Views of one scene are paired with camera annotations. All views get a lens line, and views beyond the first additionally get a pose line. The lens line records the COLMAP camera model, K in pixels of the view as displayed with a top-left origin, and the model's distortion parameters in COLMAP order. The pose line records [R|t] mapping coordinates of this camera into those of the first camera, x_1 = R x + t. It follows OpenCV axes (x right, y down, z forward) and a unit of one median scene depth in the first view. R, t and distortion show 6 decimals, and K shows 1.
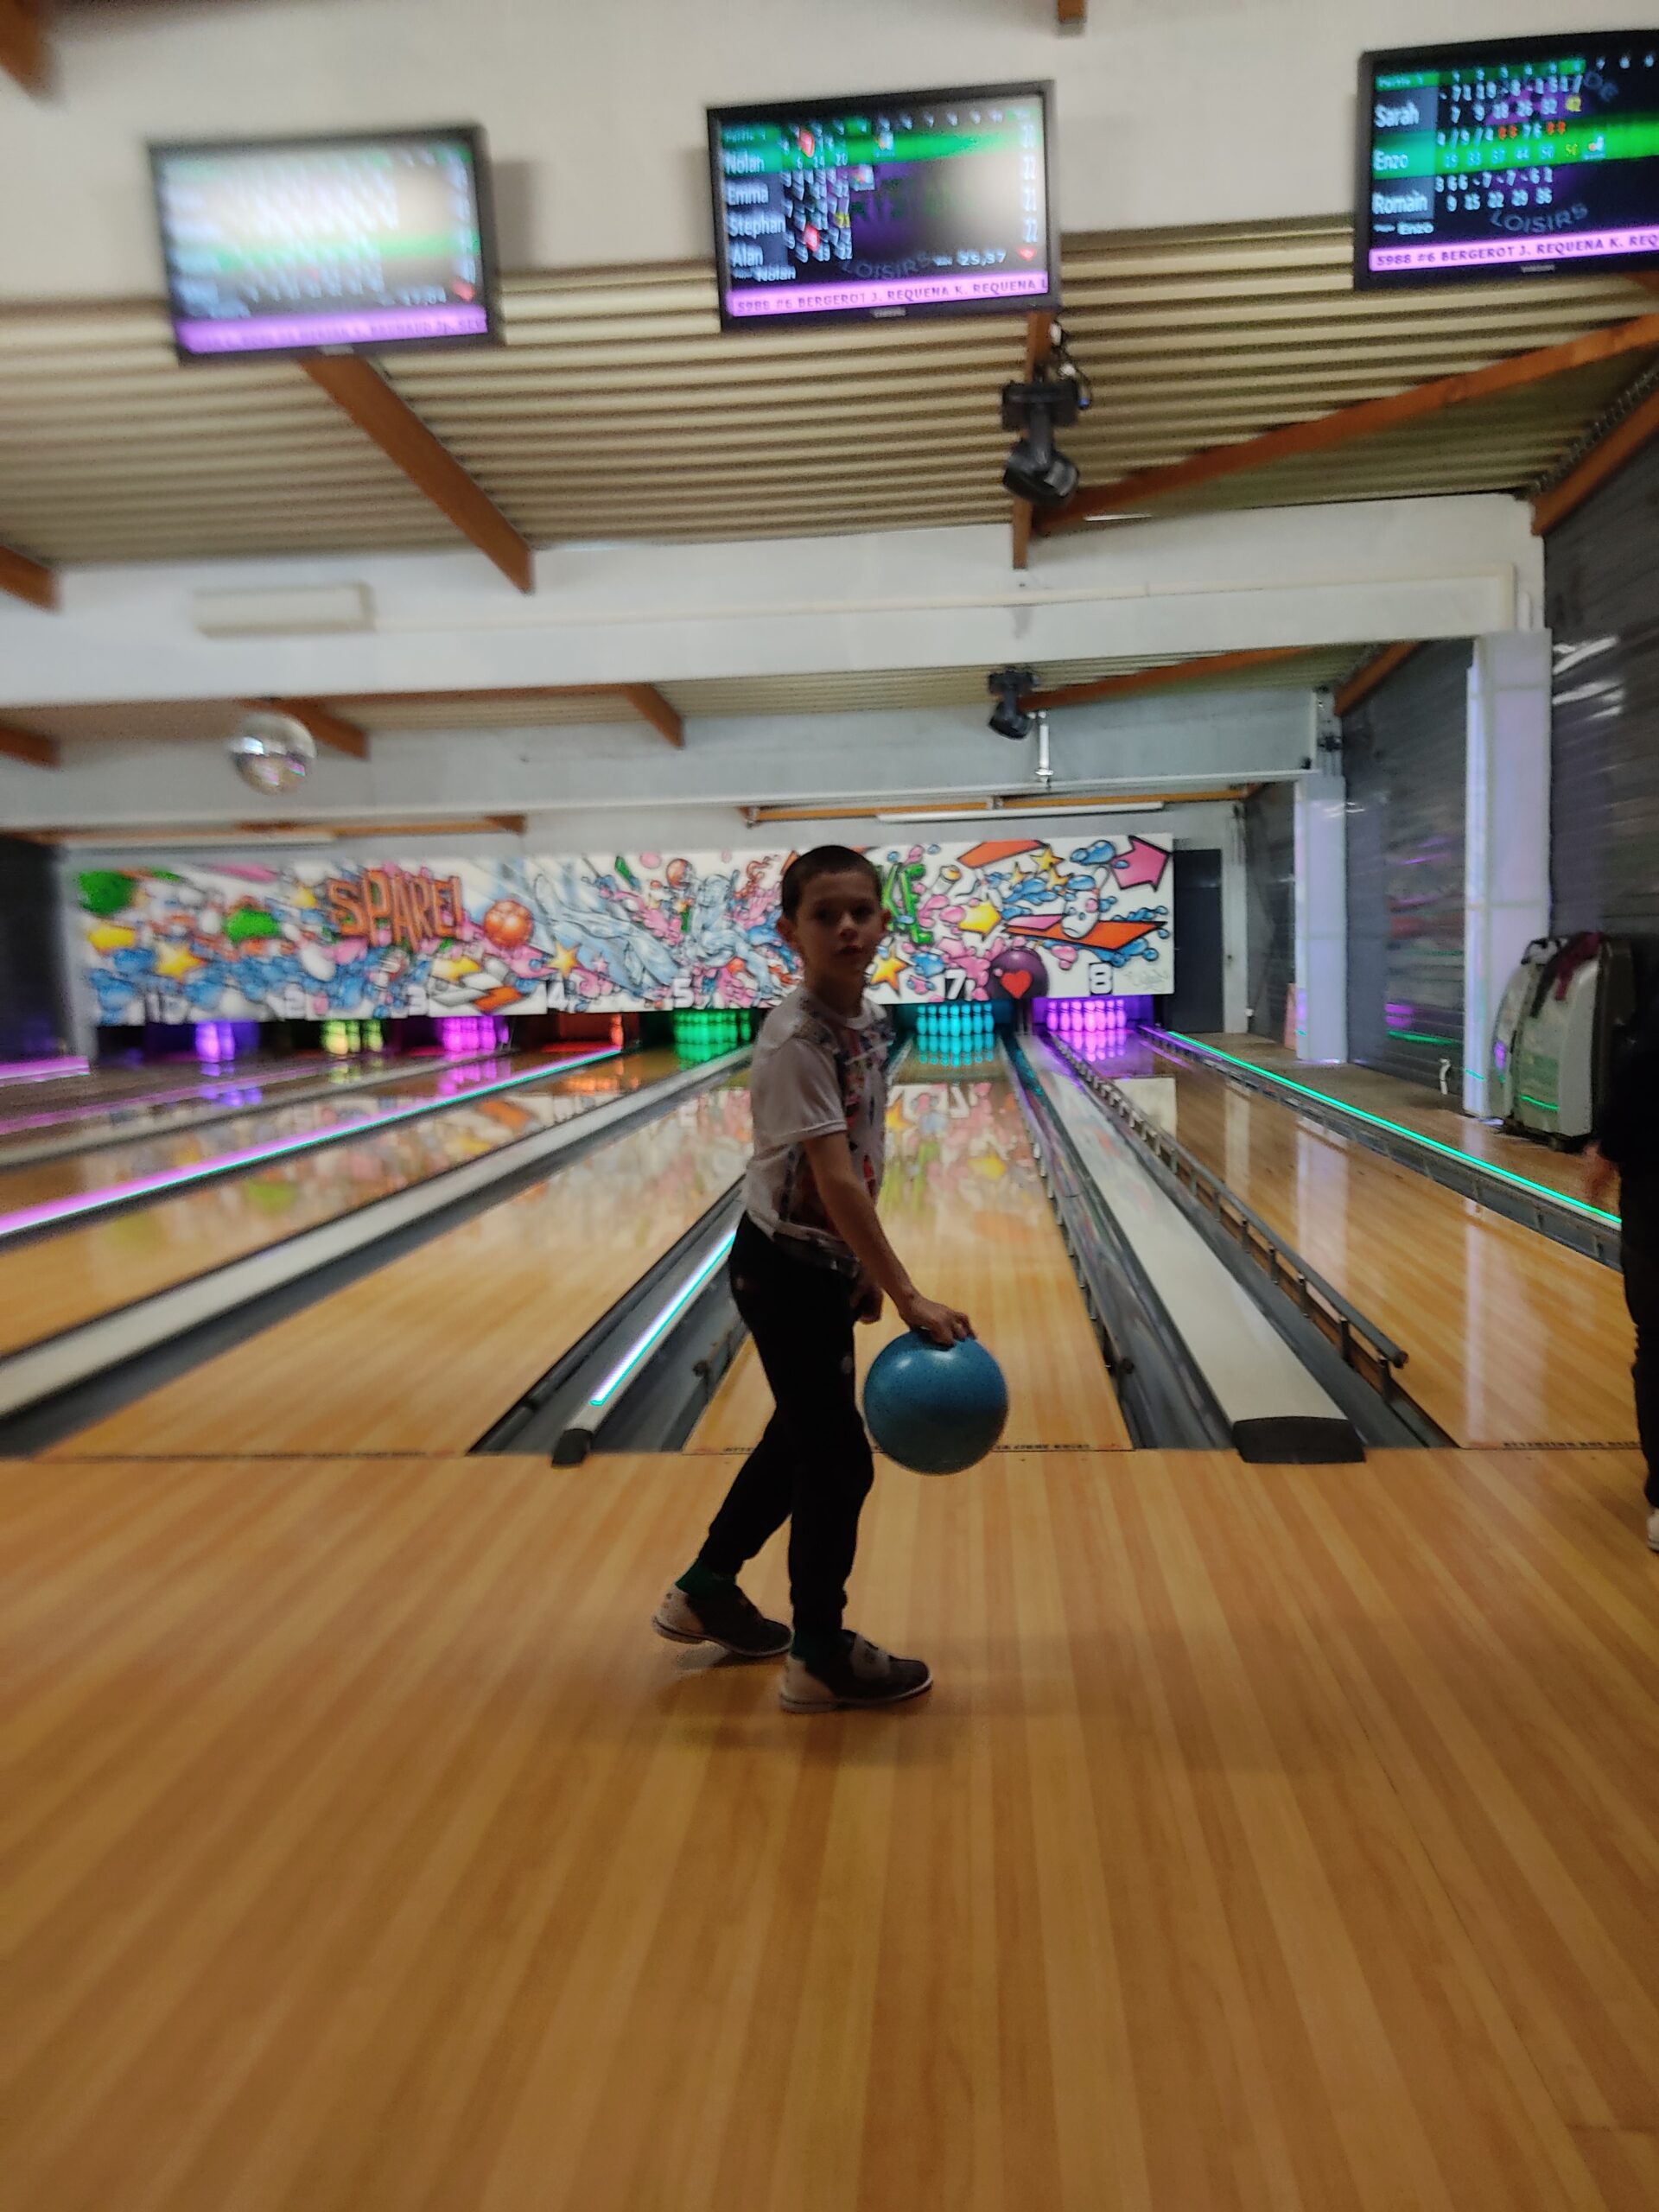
lens RADIAL K [[1665.1, 0, 835.0], [0, 1665.1, 1103.1], [0, 0, 1]] dist [0.121491, -0.189615]
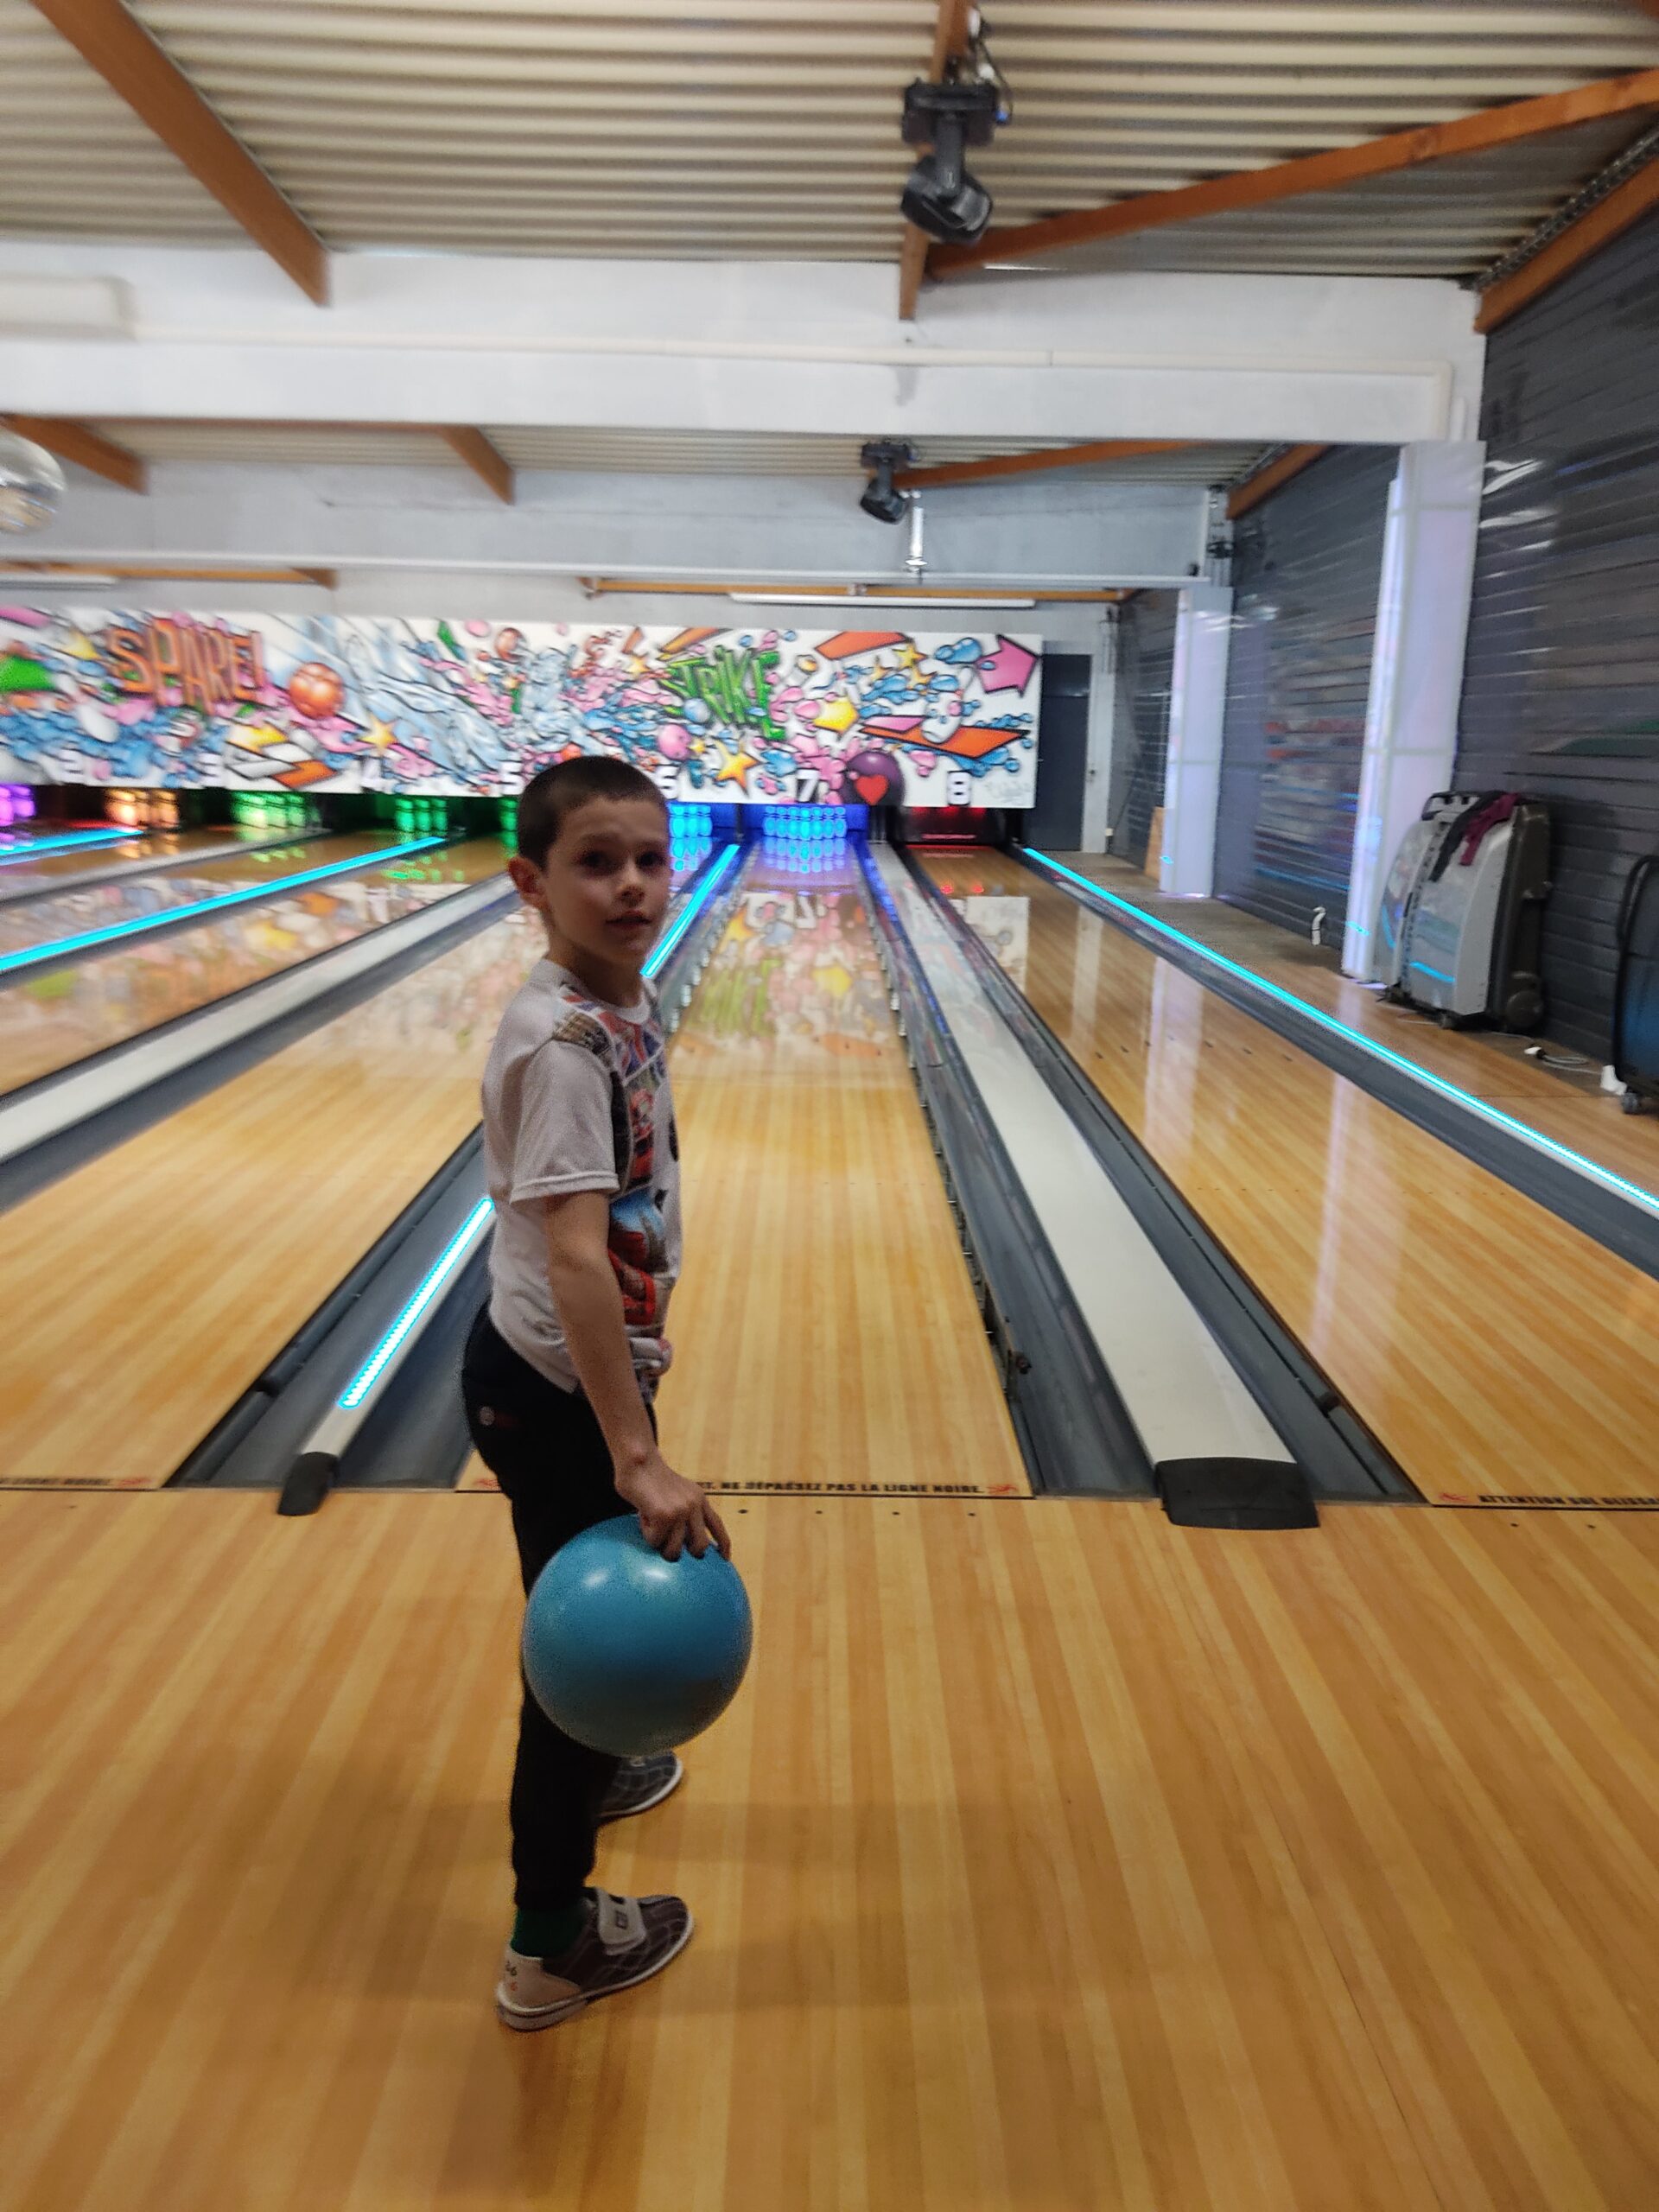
lens RADIAL K [[1650.1, 0, 839.0], [0, 1650.1, 1114.1], [0, 0, 1]] dist [0.110409, -0.163545]
pose [[0.994282, 0.030594, 0.102312, 0.000063], [-0.044326, 0.989885, 0.134768, -0.015200], [-0.097154, -0.138532, 0.985581, 0.051724]]
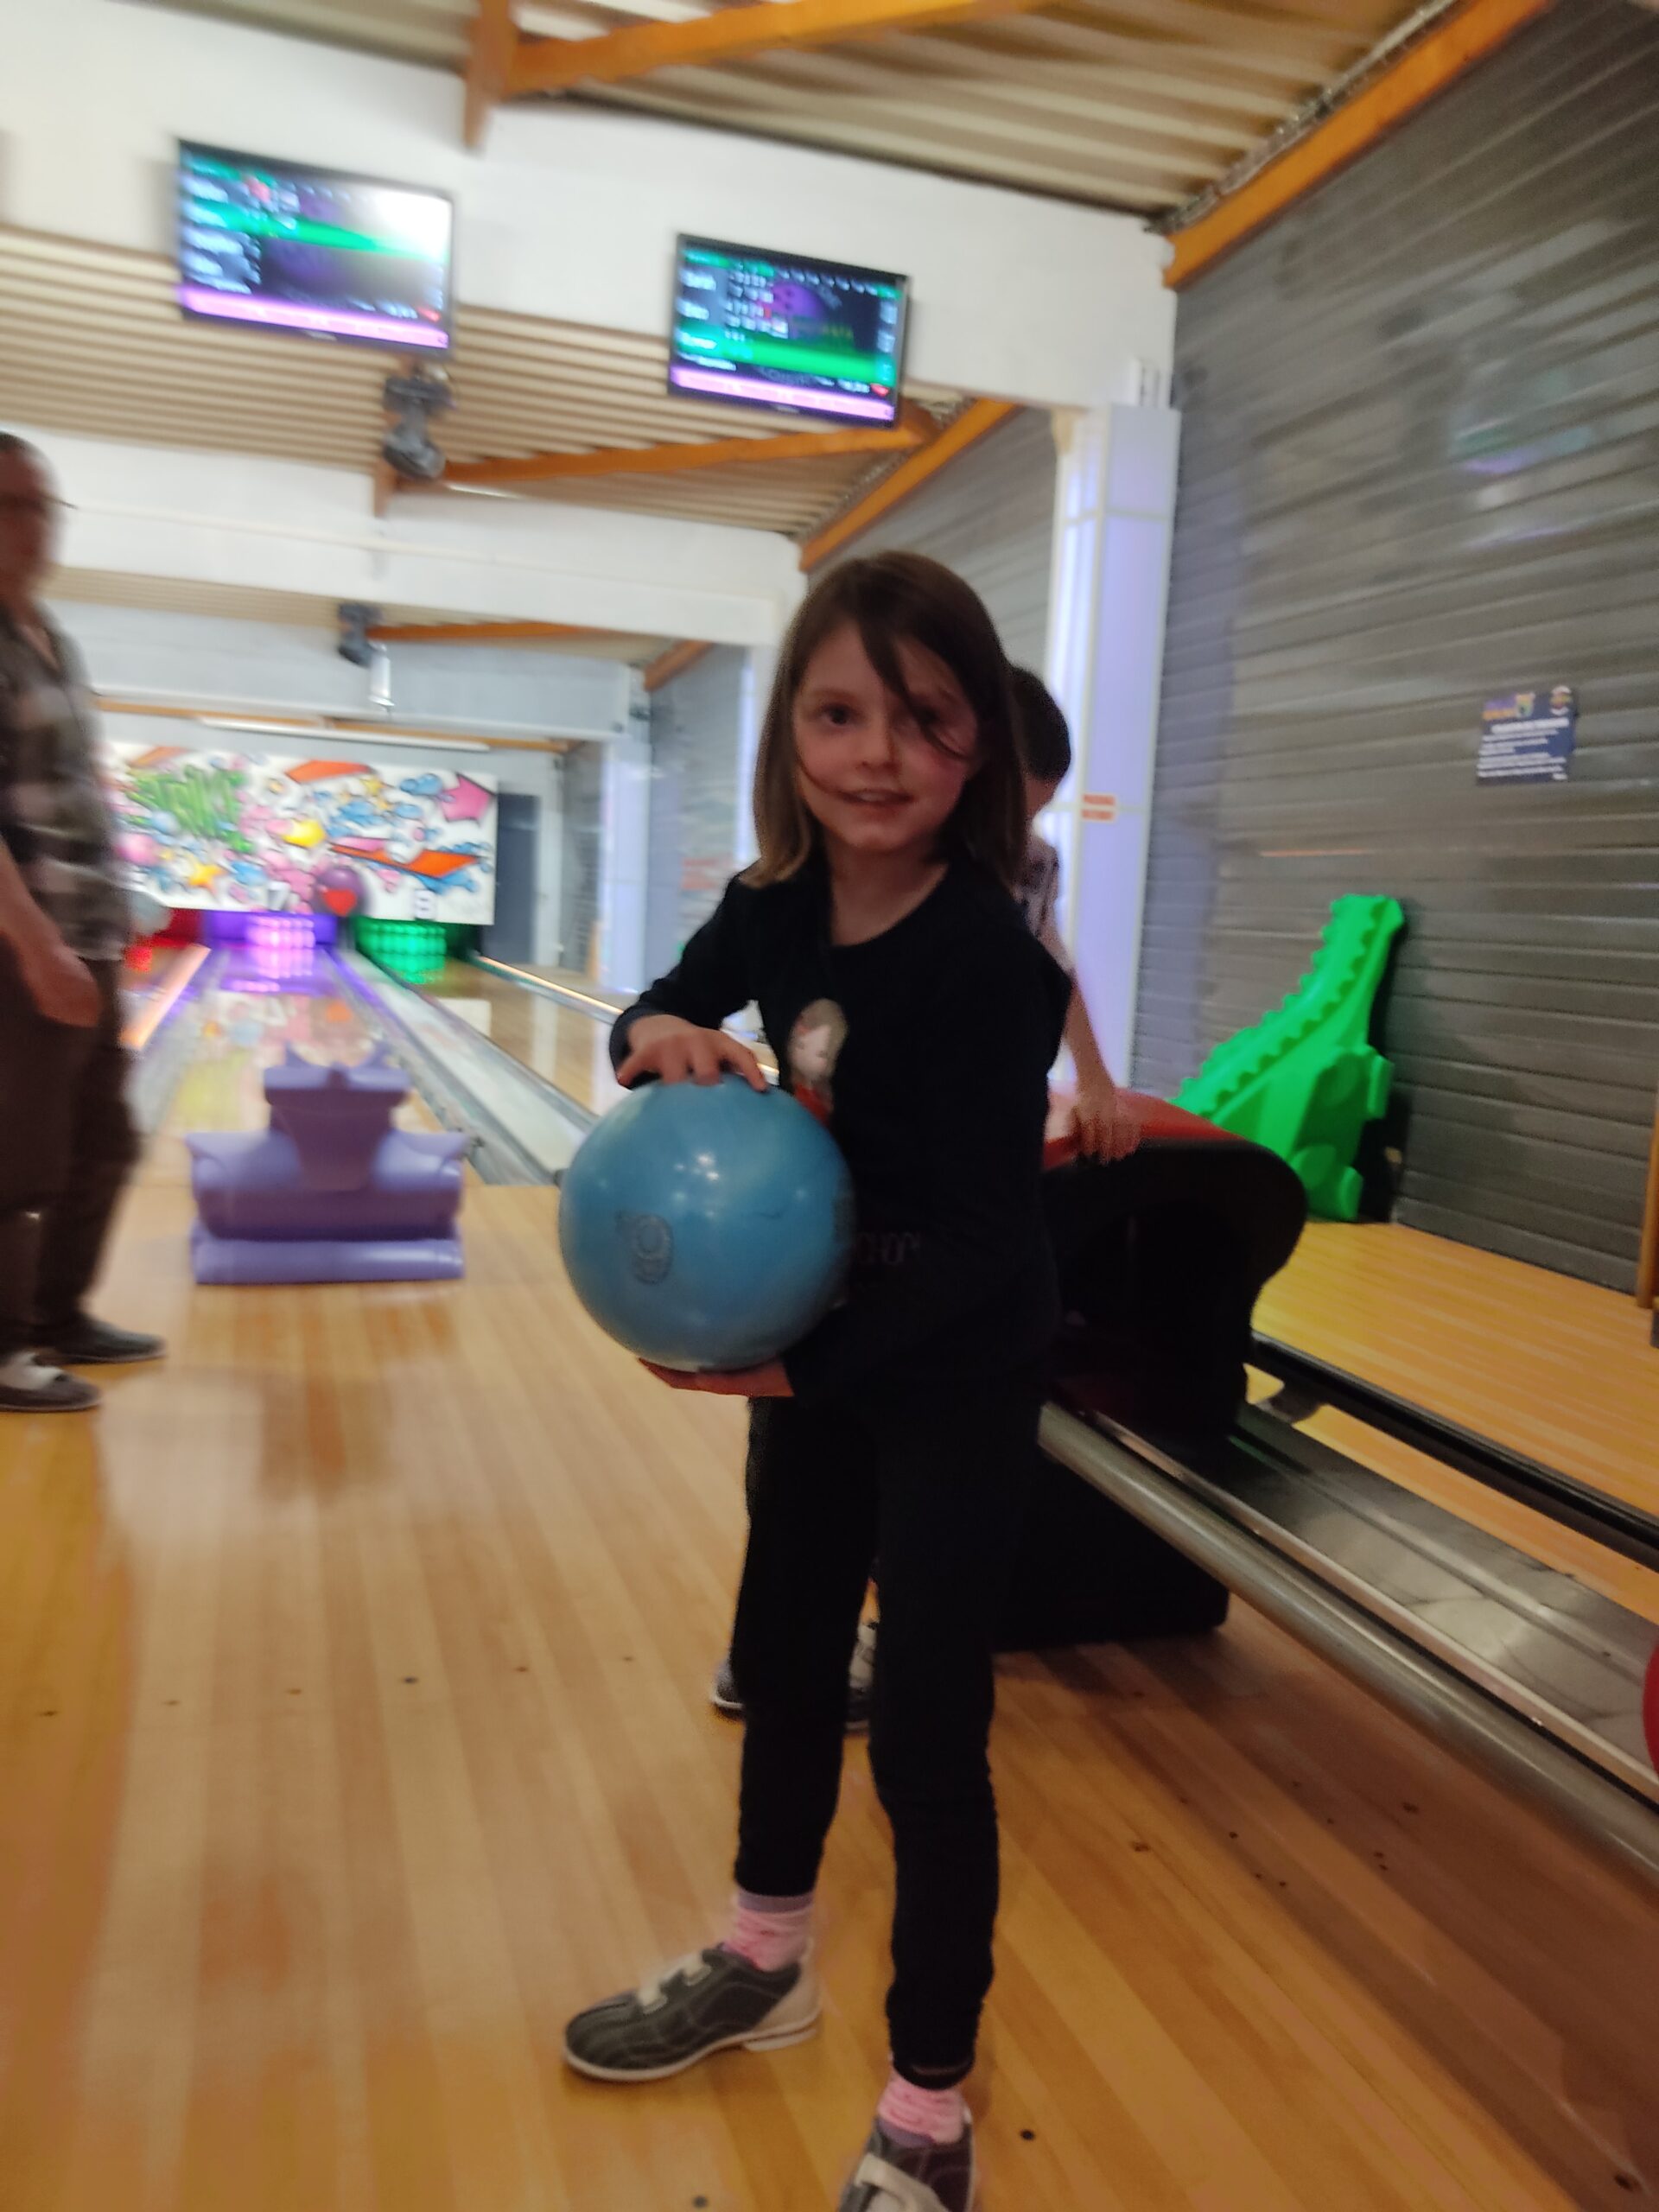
lens RADIAL K [[1679.1, 0, 829.1], [0, 1679.1, 1095.6], [0, 0, 1]] dist [0.119510, -0.186624]
pose [[0.916757, 0.042118, 0.397219, -0.026017], [-0.052070, 0.998541, 0.014296, 0.018259], [-0.396037, -0.033790, 0.917613, -0.090930]]
